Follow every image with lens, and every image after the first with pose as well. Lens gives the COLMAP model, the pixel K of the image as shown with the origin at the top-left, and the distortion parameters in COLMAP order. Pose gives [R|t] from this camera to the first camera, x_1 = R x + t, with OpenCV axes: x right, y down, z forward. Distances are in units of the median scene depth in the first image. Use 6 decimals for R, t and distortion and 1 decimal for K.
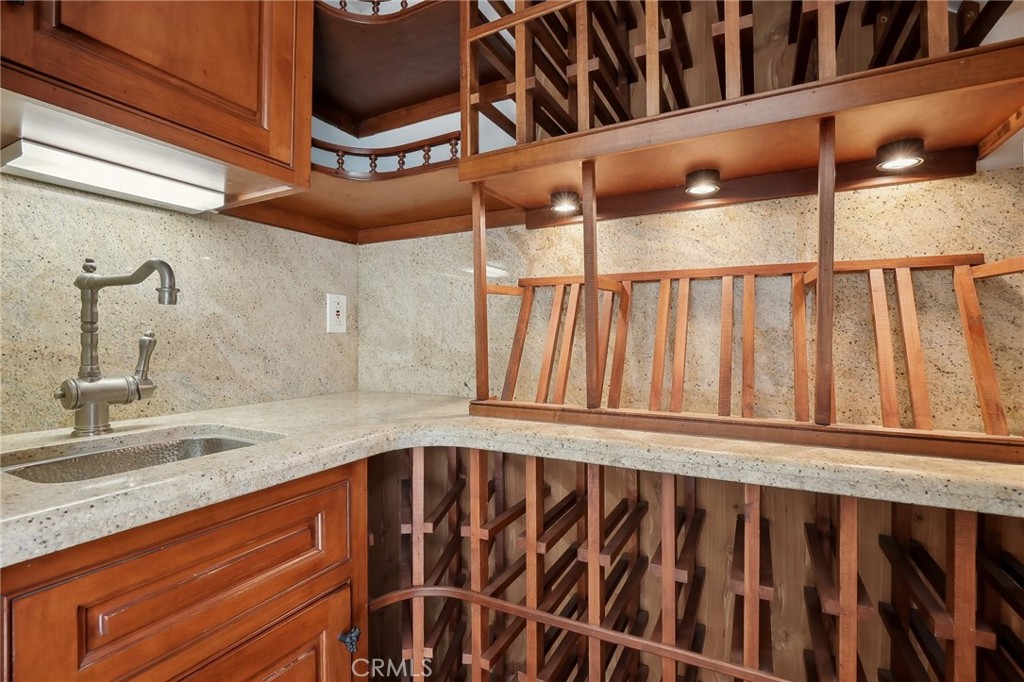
lens RADIAL K [[474.0, 0, 512.4], [0, 474.0, 341.2], [0, 0, 1]] dist [-0.003347, 0.000536]
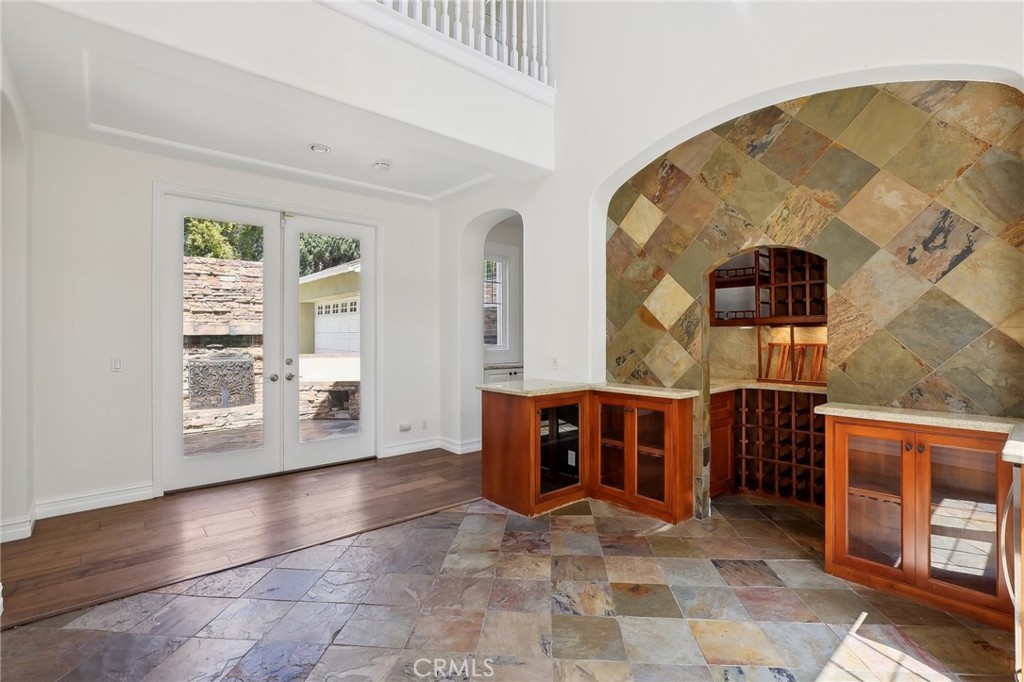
lens RADIAL K [[474.0, 0, 510.3], [0, 474.0, 334.6], [0, 0, 1]] dist [-0.003347, 0.000536]
pose [[0.926117, -0.007531, -0.377161, -0.477398], [0.005126, 0.999960, -0.007379, -0.203890], [0.377201, 0.004901, 0.926118, -3.236370]]
